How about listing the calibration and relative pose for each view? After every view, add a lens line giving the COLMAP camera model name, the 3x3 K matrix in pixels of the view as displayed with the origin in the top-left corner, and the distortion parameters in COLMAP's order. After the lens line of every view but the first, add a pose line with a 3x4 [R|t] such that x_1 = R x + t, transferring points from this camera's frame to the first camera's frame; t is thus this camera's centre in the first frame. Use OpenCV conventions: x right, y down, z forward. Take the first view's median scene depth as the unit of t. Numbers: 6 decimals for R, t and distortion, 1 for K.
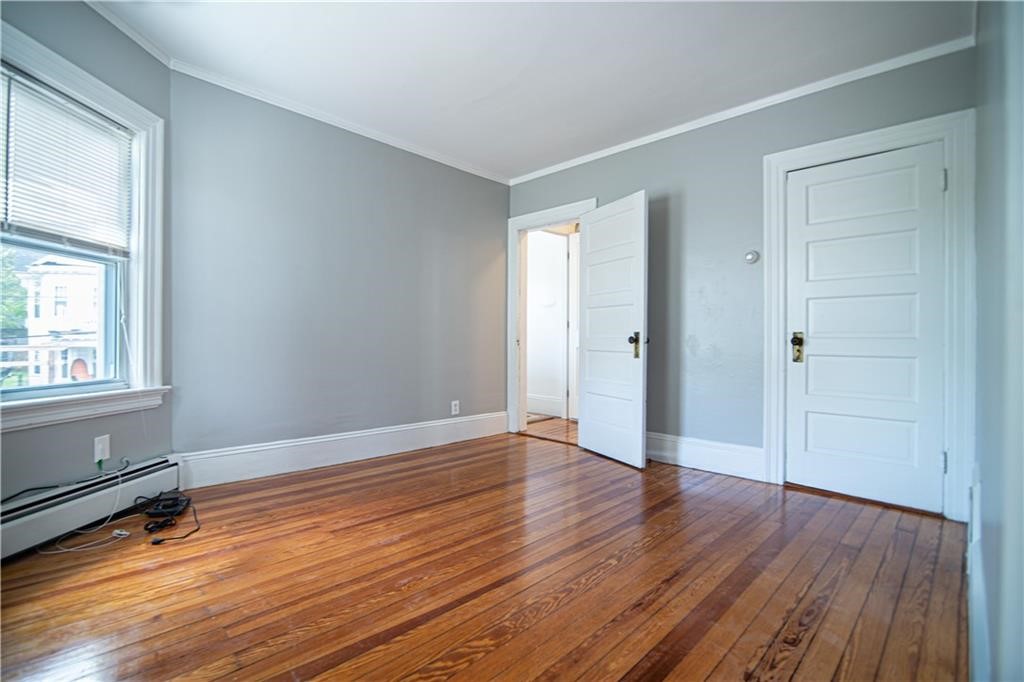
lens RADIAL K [[481.7, 0, 509.3], [0, 481.7, 340.7], [0, 0, 1]] dist [-0.020218, 0.000806]
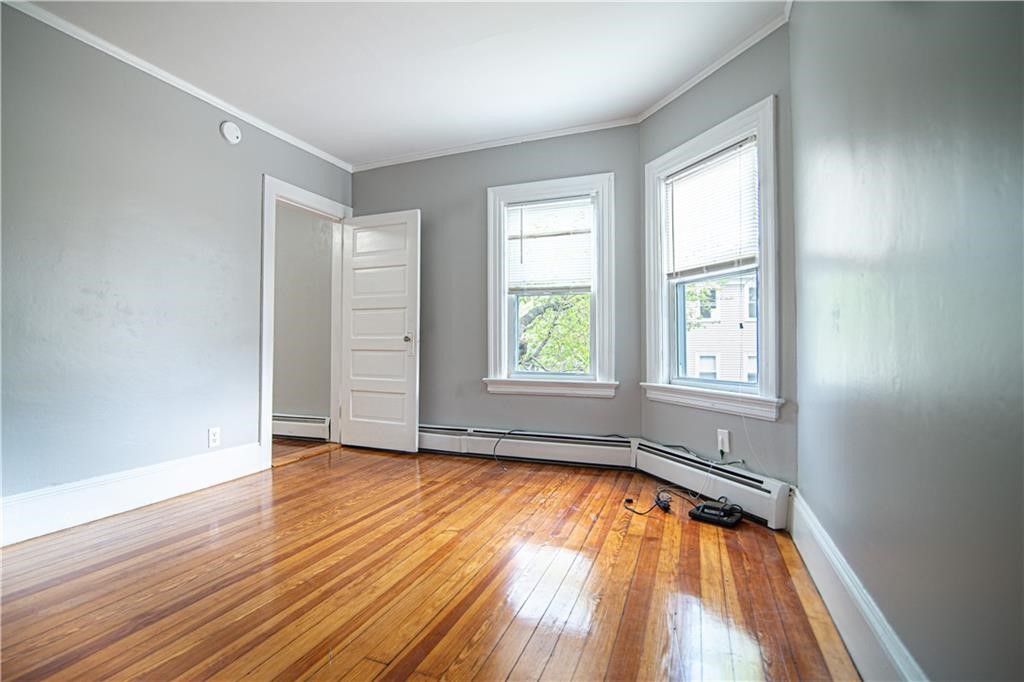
lens RADIAL K [[481.7, 0, 512.8], [0, 481.7, 345.0], [0, 0, 1]] dist [-0.020218, 0.000806]
pose [[-0.925725, 0.001883, -0.378193, 0.059244], [0.007761, 0.999872, -0.014019, 0.007564], [0.378118, -0.015913, -0.925621, 2.117335]]
